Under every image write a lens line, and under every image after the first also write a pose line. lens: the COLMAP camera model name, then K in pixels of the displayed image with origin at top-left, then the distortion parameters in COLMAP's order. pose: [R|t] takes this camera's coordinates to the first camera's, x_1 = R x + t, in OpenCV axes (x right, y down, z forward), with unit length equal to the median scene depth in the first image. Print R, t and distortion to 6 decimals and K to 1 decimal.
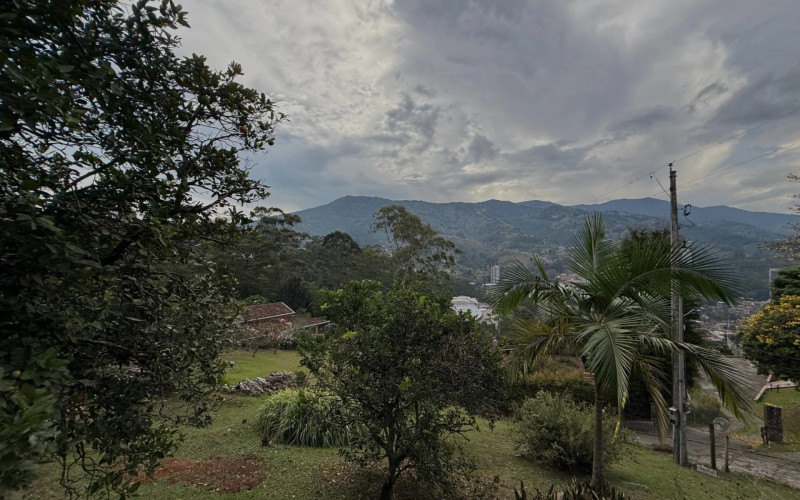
lens RADIAL K [[319.0, 0, 392.6], [0, 319.0, 249.6], [0, 0, 1]] dist [0.010851, -0.001208]
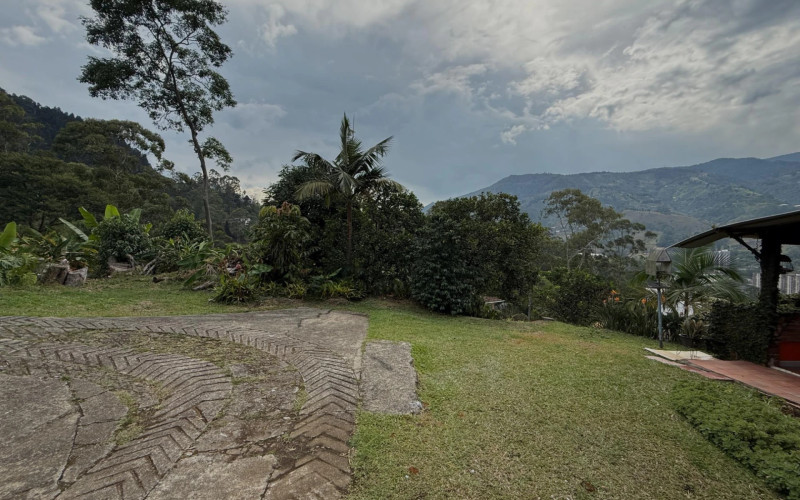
lens RADIAL K [[319.0, 0, 396.9], [0, 319.0, 249.5], [0, 0, 1]] dist [0.010851, -0.001208]
pose [[0.884966, 0.001791, -0.465652, -0.004107], [0.022659, 0.998642, 0.046903, -0.011185], [0.465103, -0.052059, 0.883724, -0.129645]]
